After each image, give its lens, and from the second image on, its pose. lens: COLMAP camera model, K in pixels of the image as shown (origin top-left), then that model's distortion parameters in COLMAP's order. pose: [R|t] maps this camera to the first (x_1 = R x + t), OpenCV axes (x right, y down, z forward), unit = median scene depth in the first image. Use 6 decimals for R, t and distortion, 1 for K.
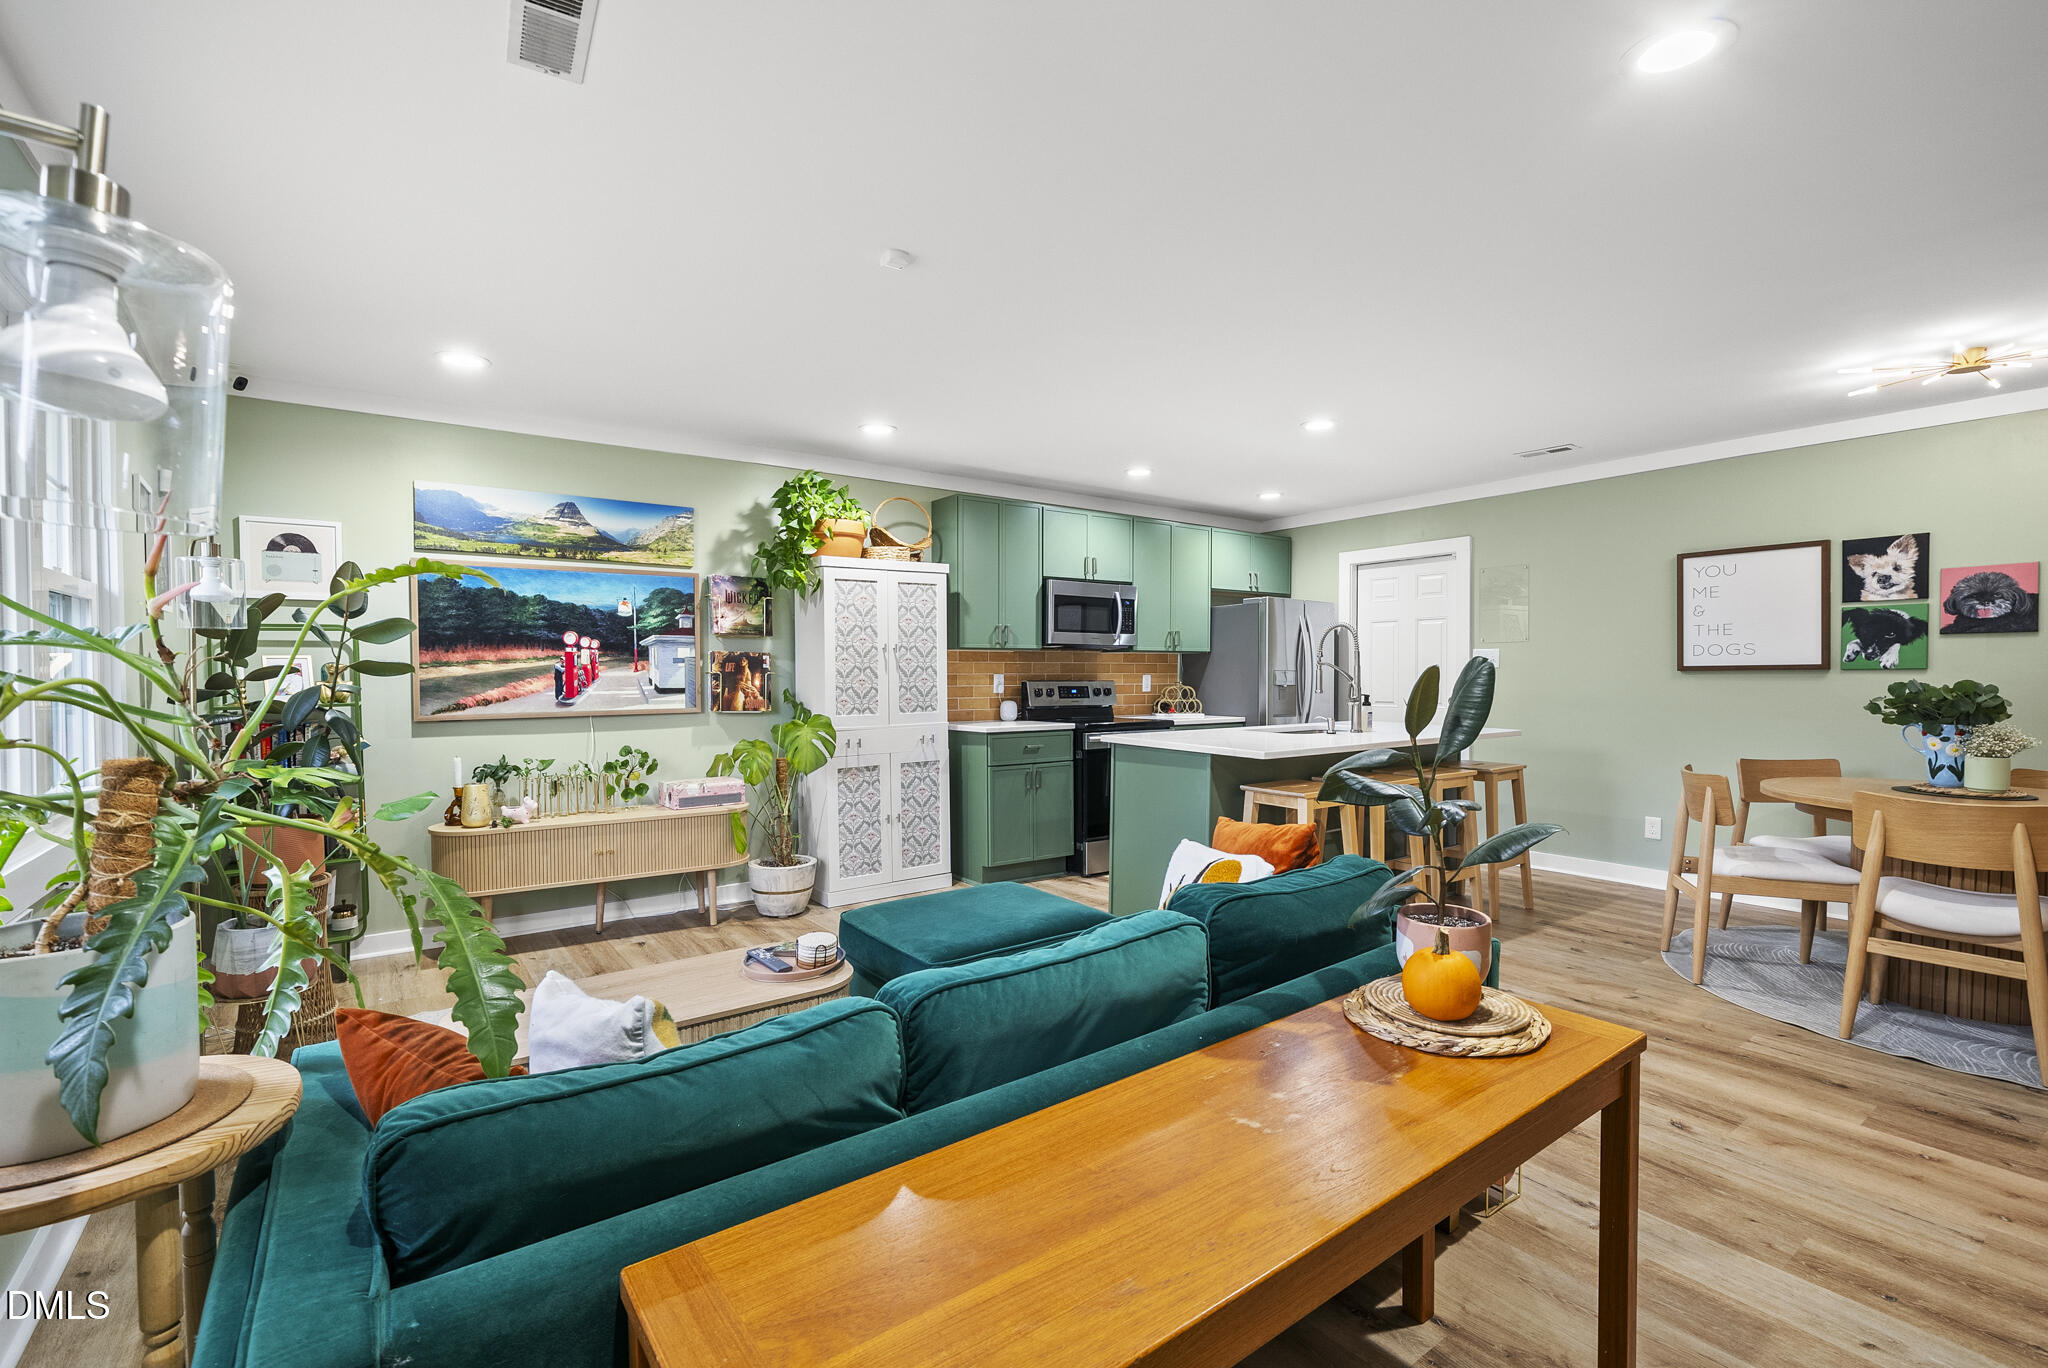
lens RADIAL K [[897.2, 0, 1025.8], [0, 897.2, 688.2], [0, 0, 1]] dist [-0.001822, 0.000094]
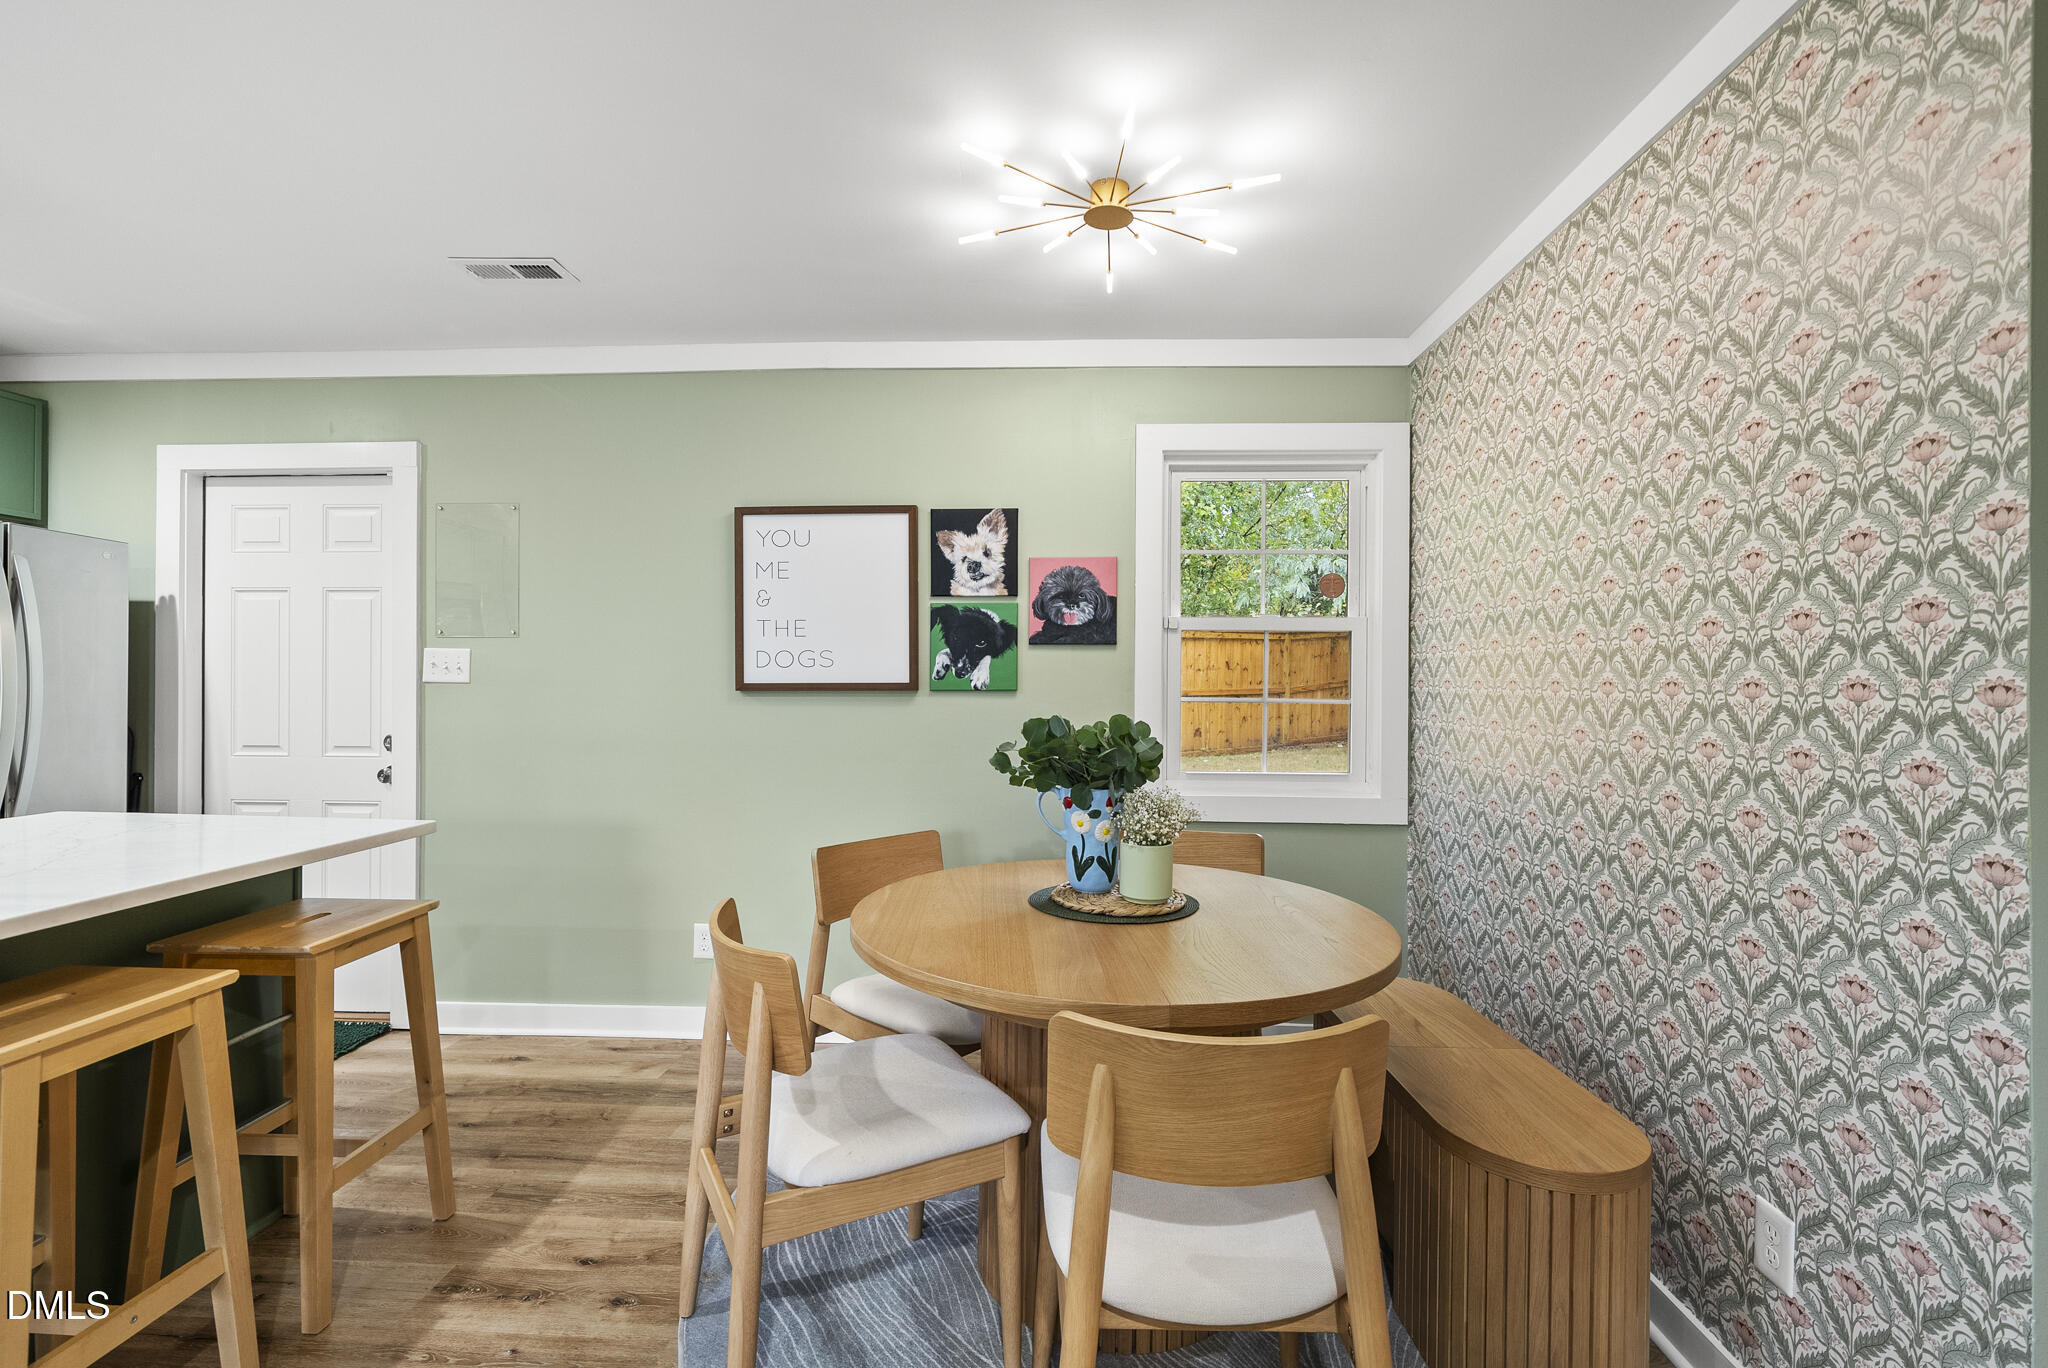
lens RADIAL K [[897.2, 0, 1023.4], [0, 897.2, 687.9], [0, 0, 1]] dist [-0.001822, 0.000094]
pose [[0.619366, 0.002104, 0.785100, 0.417264], [0.006254, 0.999951, -0.007614, -0.017842], [-0.785078, 0.009625, 0.619322, 0.526170]]
